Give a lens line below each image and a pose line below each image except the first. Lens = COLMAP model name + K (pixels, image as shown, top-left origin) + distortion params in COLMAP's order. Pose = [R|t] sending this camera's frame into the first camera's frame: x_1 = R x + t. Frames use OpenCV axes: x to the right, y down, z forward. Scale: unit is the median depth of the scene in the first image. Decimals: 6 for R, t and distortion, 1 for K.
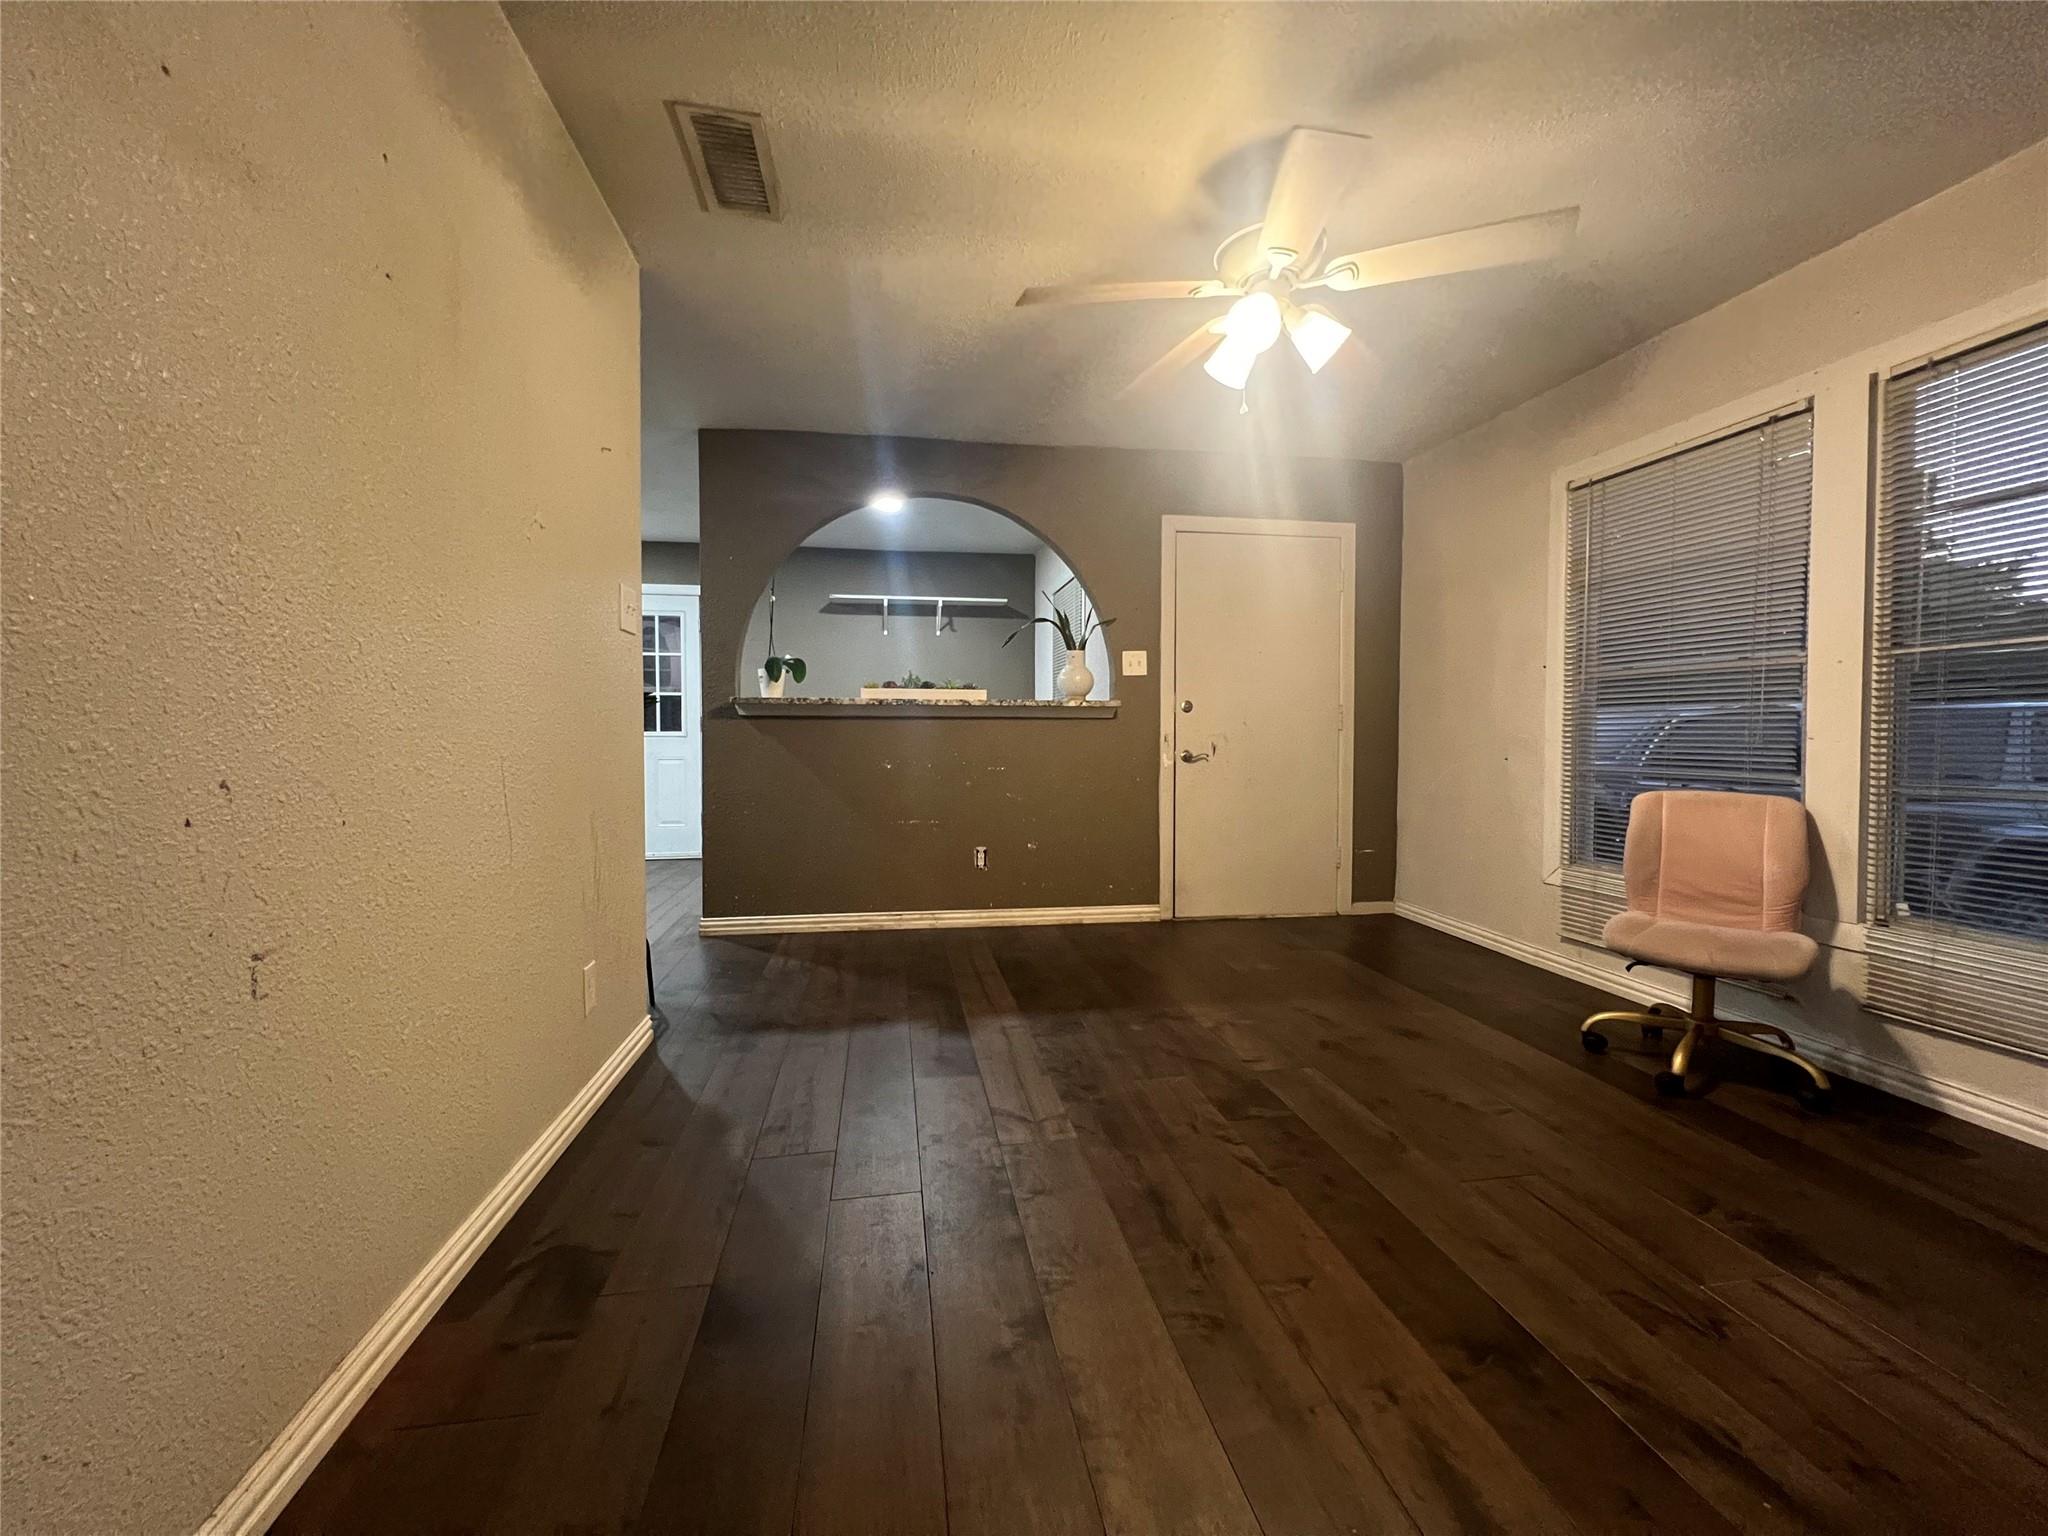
lens RADIAL K [[824.3, 0, 1019.7], [0, 824.3, 761.5], [0, 0, 1]] dist [-0.001646, 0.000846]
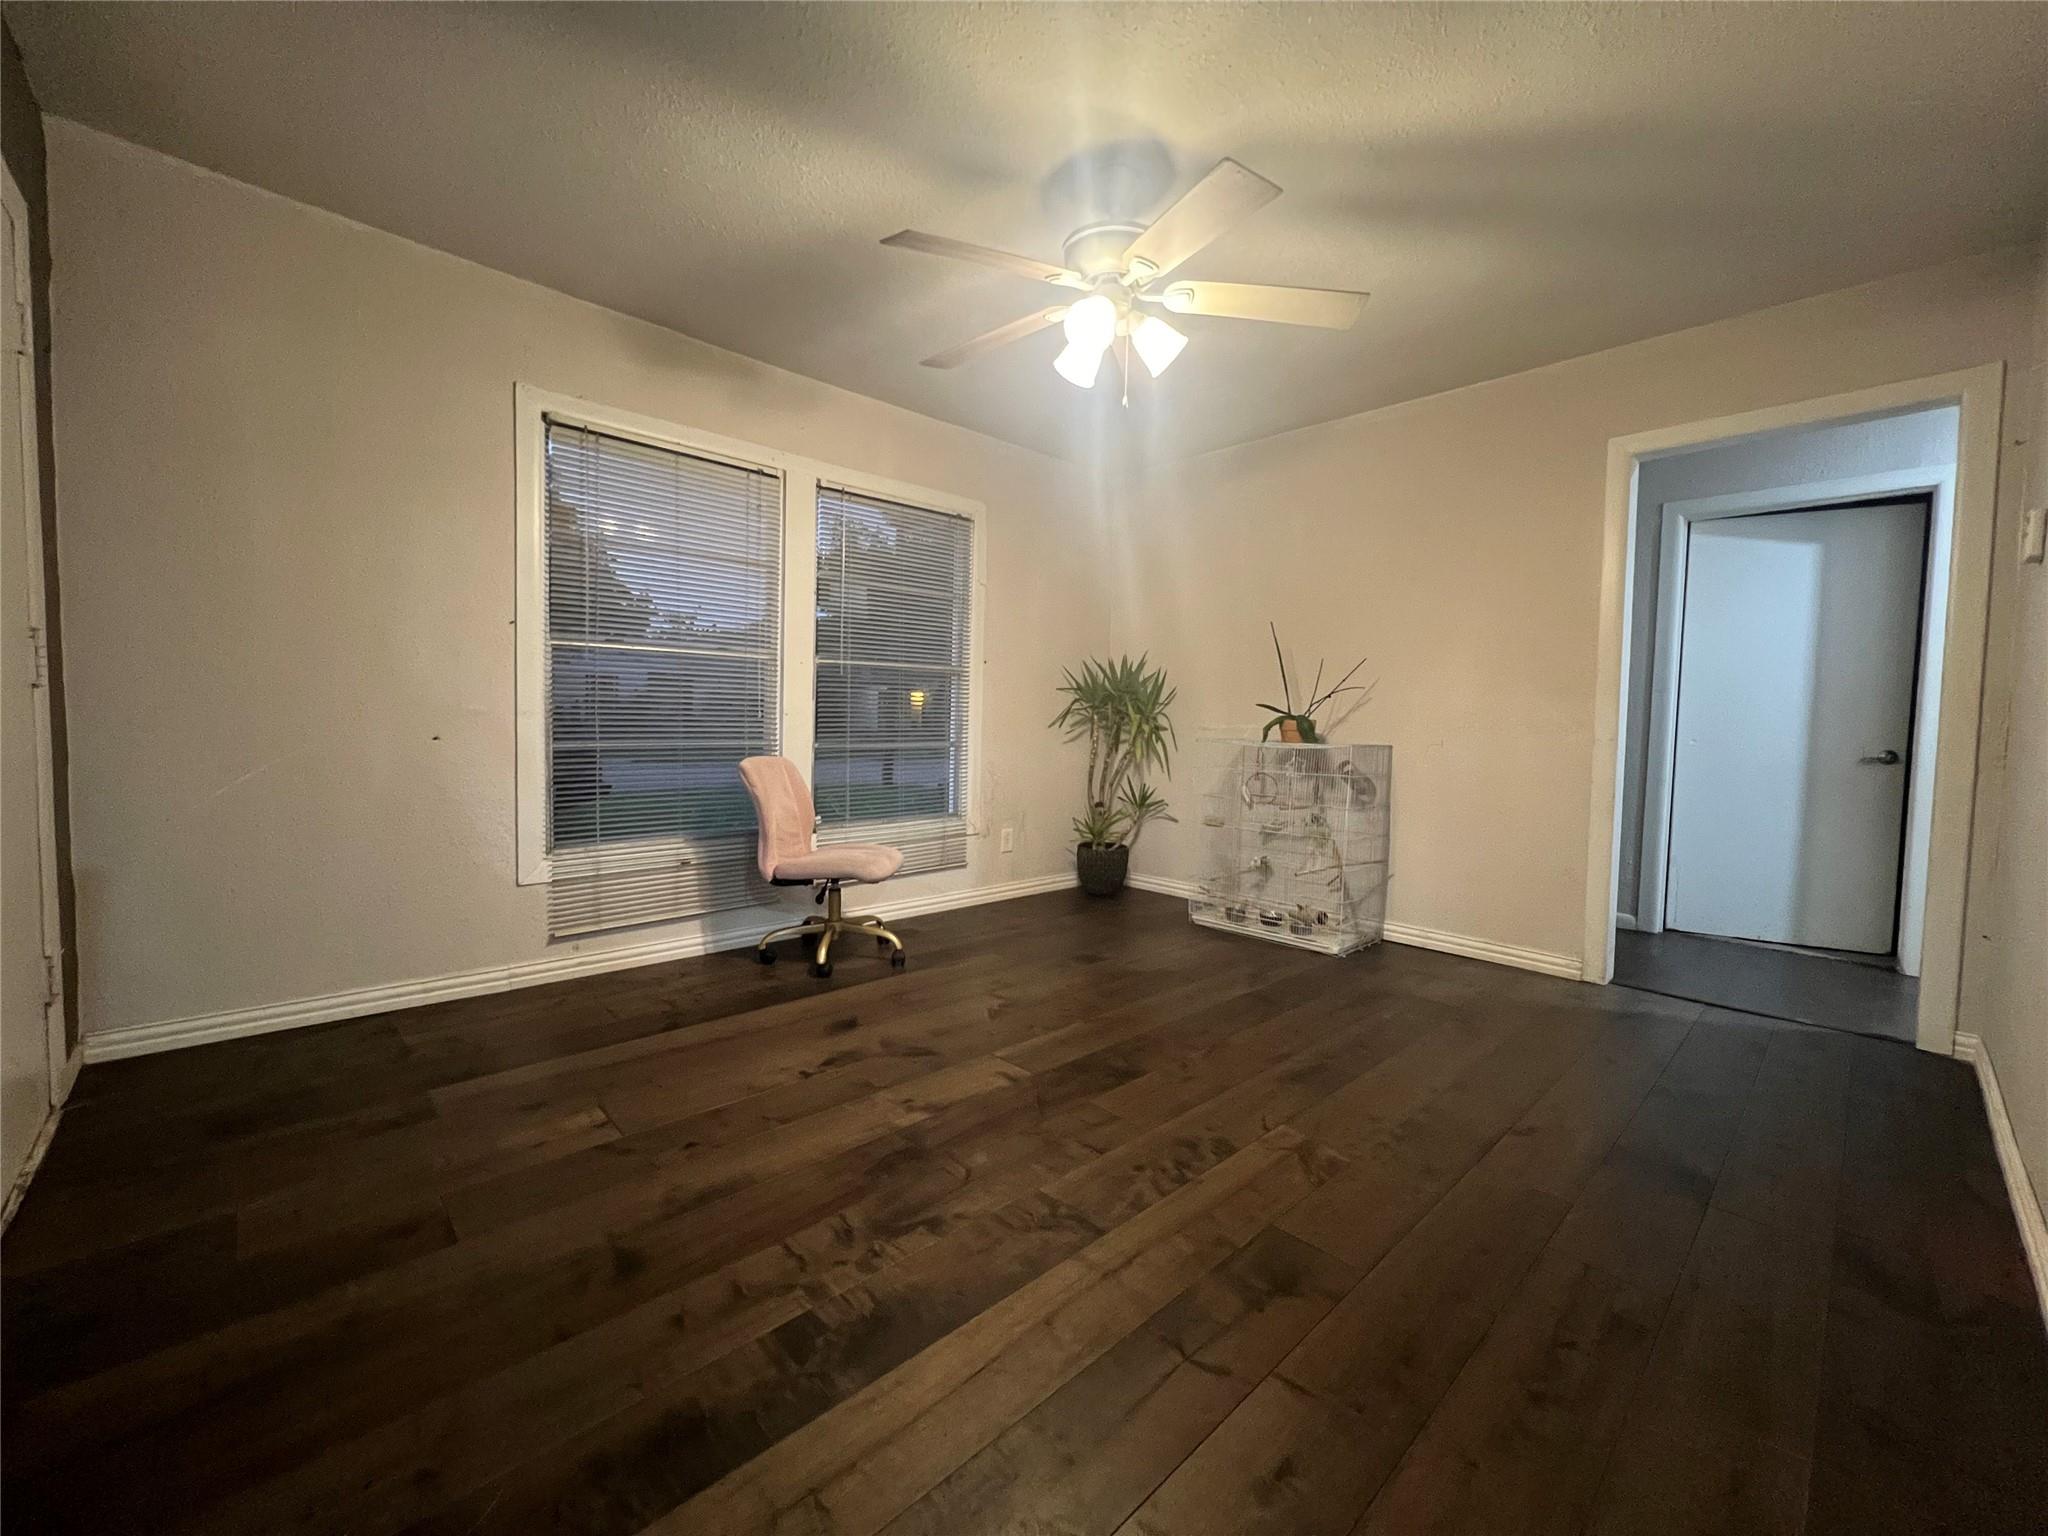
lens RADIAL K [[824.3, 0, 1016.4], [0, 824.3, 758.4], [0, 0, 1]] dist [-0.001646, 0.000846]
pose [[-0.562158, -0.060424, 0.824819, -0.428336], [0.002376, 0.997205, 0.074672, -0.054274], [-0.827026, 0.043937, -0.560444, 1.406836]]
